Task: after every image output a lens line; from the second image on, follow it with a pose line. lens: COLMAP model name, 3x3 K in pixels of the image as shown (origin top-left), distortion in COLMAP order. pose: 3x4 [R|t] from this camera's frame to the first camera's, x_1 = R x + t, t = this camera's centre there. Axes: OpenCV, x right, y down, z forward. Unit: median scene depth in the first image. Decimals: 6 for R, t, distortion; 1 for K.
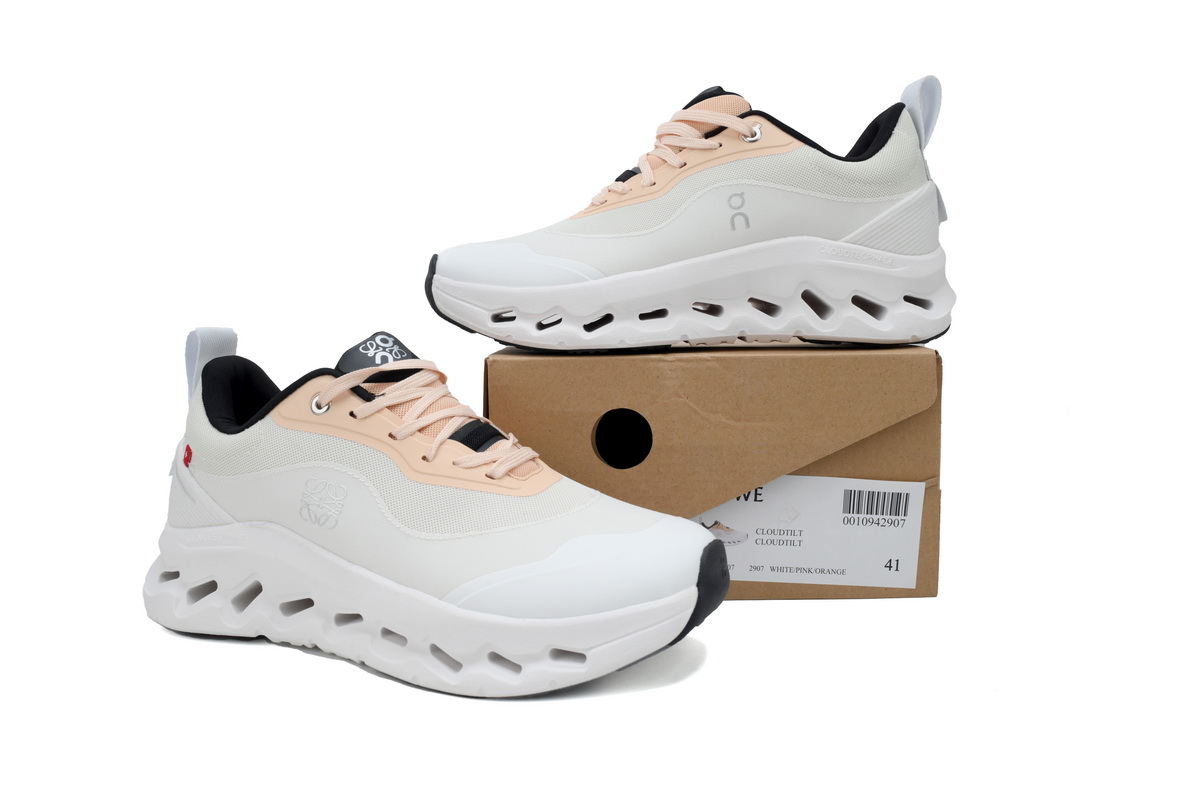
lens RADIAL K [[905.5, 0, 605.1], [0, 905.5, 408.7], [0, 0, 1]] dist [-0.007387, -0.003798]
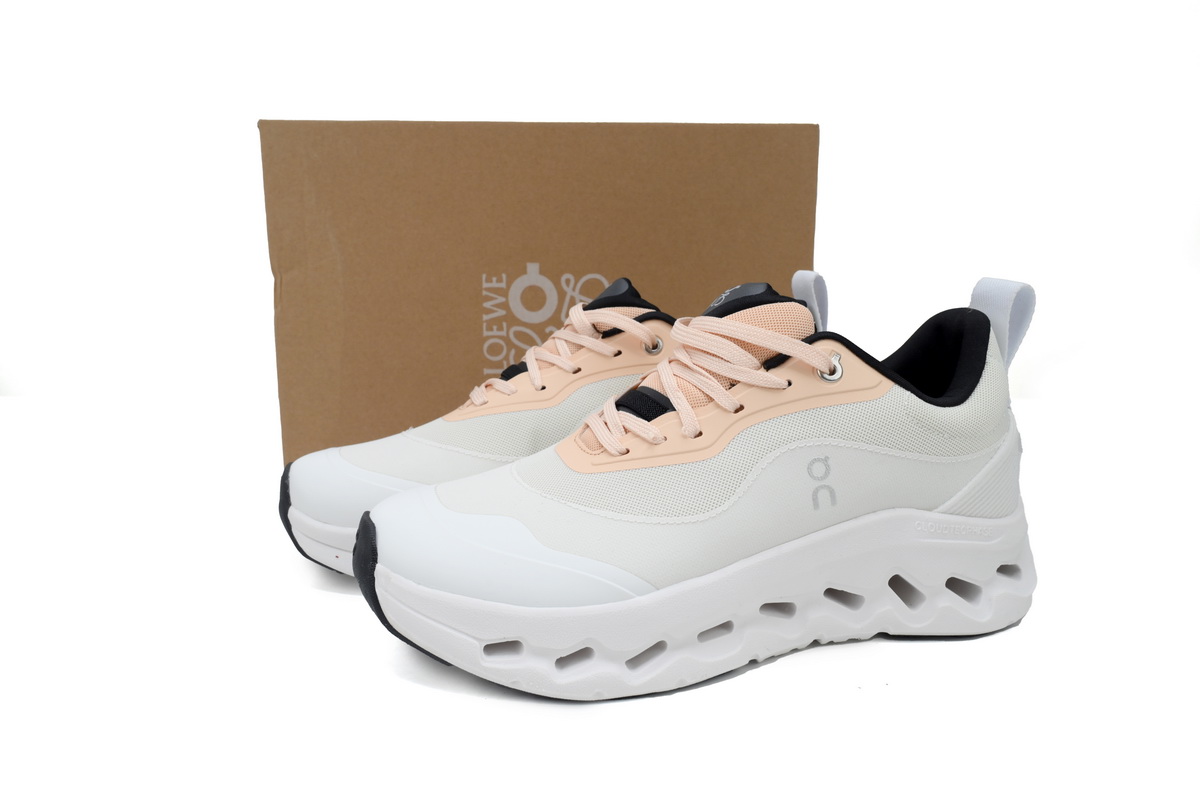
lens RADIAL K [[905.5, 0, 602.2], [0, 905.5, 399.1], [0, 0, 1]] dist [-0.007387, -0.003798]
pose [[0.960538, -0.022853, 0.277209, -0.224629], [0.007191, 0.998326, 0.057384, -0.326066], [-0.278056, -0.053126, 0.959095, 0.342506]]
